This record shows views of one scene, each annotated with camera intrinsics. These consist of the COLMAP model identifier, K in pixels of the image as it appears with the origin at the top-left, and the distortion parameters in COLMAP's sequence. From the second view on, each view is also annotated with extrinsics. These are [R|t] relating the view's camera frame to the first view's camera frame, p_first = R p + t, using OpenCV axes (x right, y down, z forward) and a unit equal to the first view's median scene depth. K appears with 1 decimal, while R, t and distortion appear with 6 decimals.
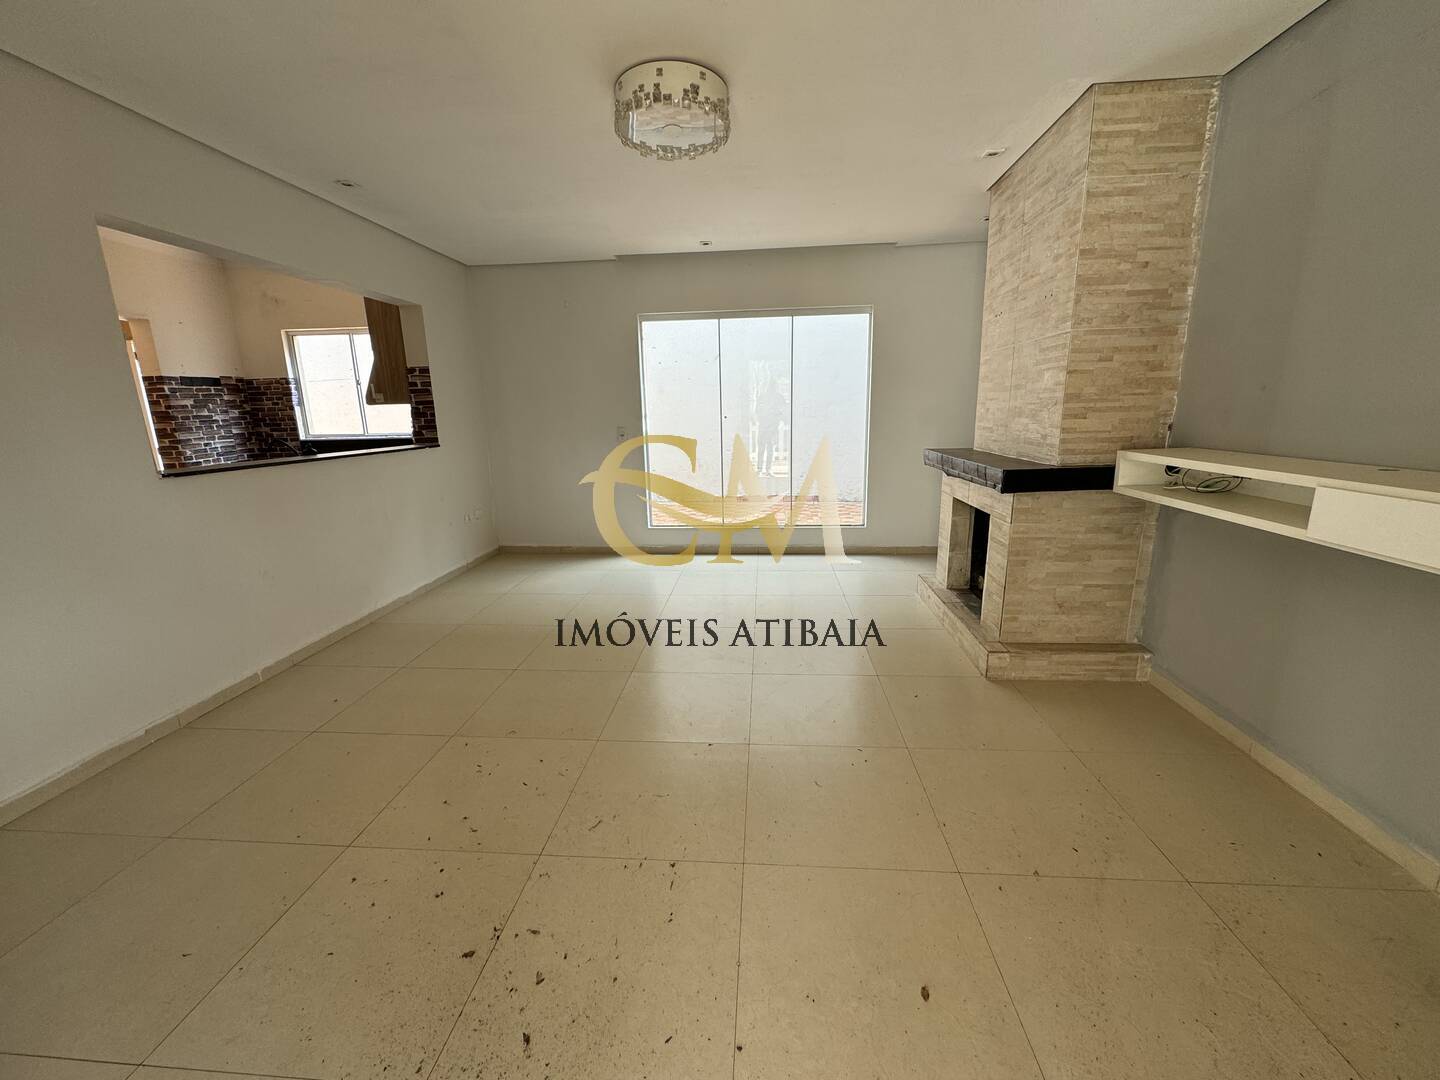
lens RADIAL K [[575.8, 0, 722.1], [0, 575.8, 535.5], [0, 0, 1]] dist [0.001222, -0.000524]
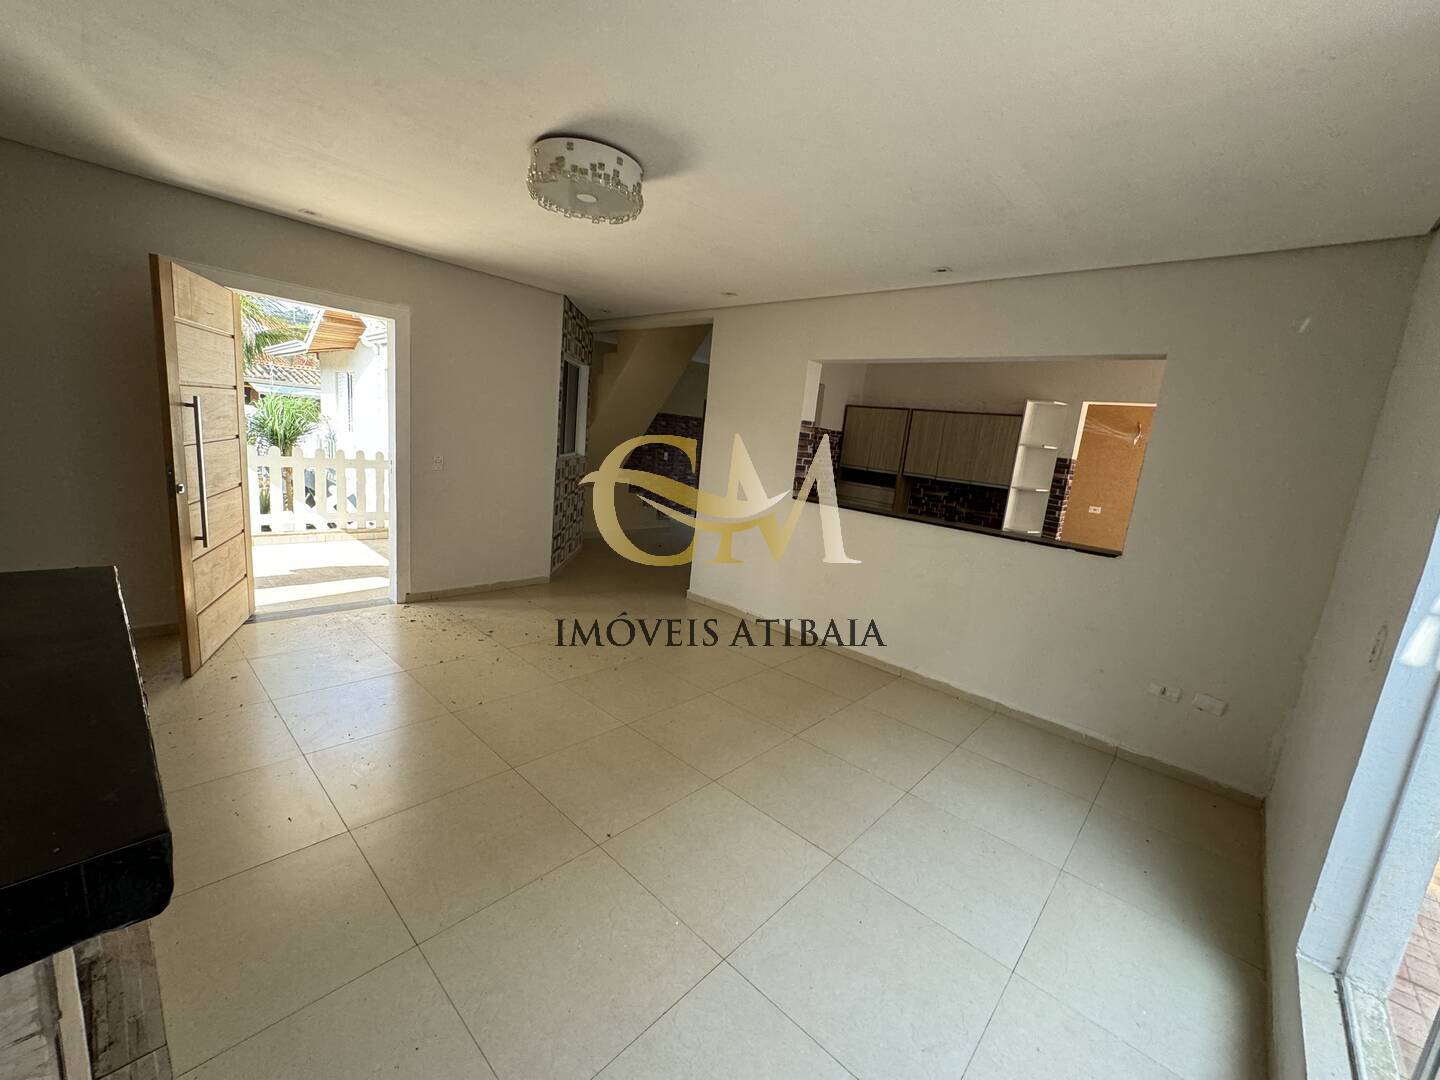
lens RADIAL K [[575.8, 0, 717.1], [0, 575.8, 536.2], [0, 0, 1]] dist [0.001222, -0.000524]
pose [[-0.614295, 0.101088, -0.782575, 0.297812], [-0.255207, 0.913005, 0.318264, -0.252042], [0.746667, 0.395226, -0.535056, 0.924323]]
